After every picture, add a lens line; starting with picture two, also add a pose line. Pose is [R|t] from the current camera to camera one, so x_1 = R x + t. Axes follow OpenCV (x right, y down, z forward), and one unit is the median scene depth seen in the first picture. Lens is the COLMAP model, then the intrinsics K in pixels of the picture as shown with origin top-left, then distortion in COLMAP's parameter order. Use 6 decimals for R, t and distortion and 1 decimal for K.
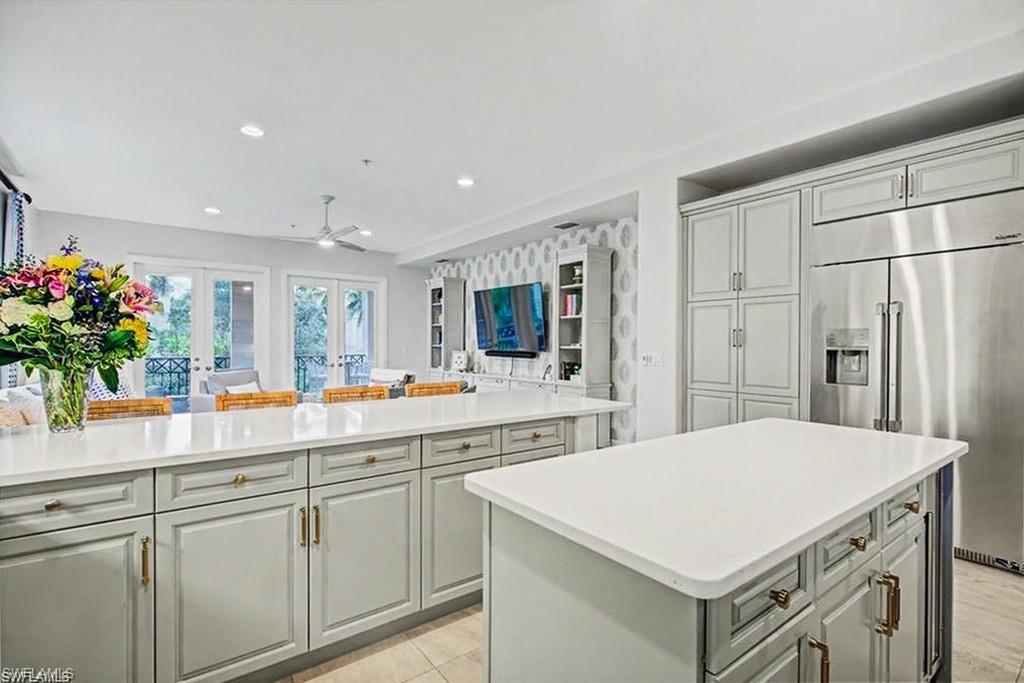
lens RADIAL K [[484.1, 0, 515.7], [0, 484.1, 345.0], [0, 0, 1]] dist [0.002926, 0.000323]
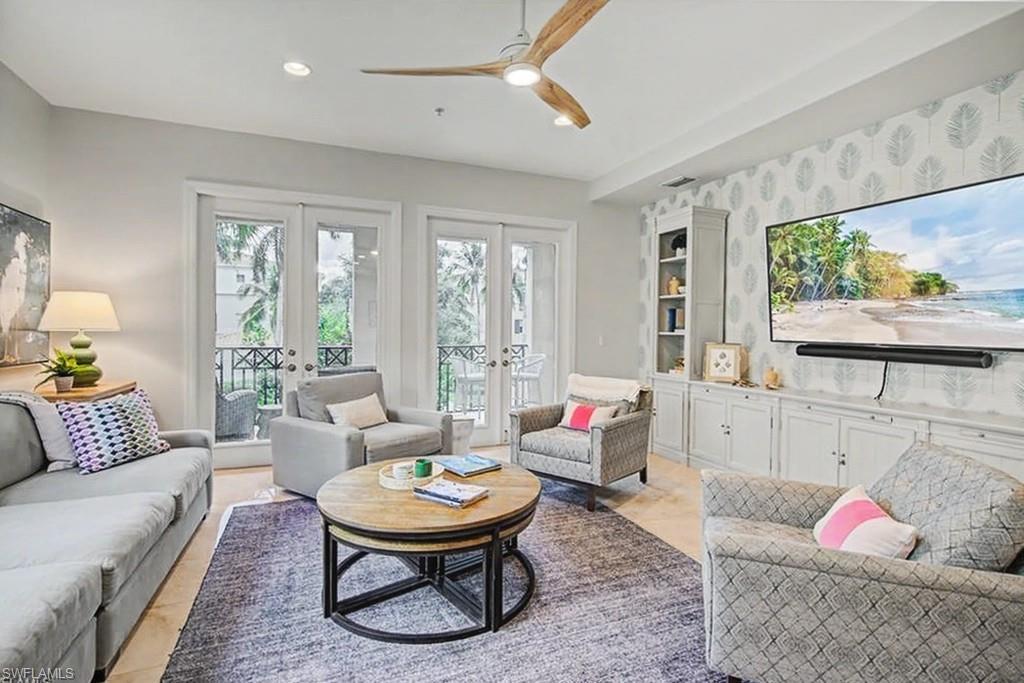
lens RADIAL K [[484.1, 0, 508.2], [0, 484.1, 337.1], [0, 0, 1]] dist [0.002926, 0.000323]
pose [[0.964493, 0.010331, -0.263906, -0.204002], [-0.006921, 0.999880, 0.013846, -0.000695], [0.264017, -0.011528, 0.964449, 0.423468]]
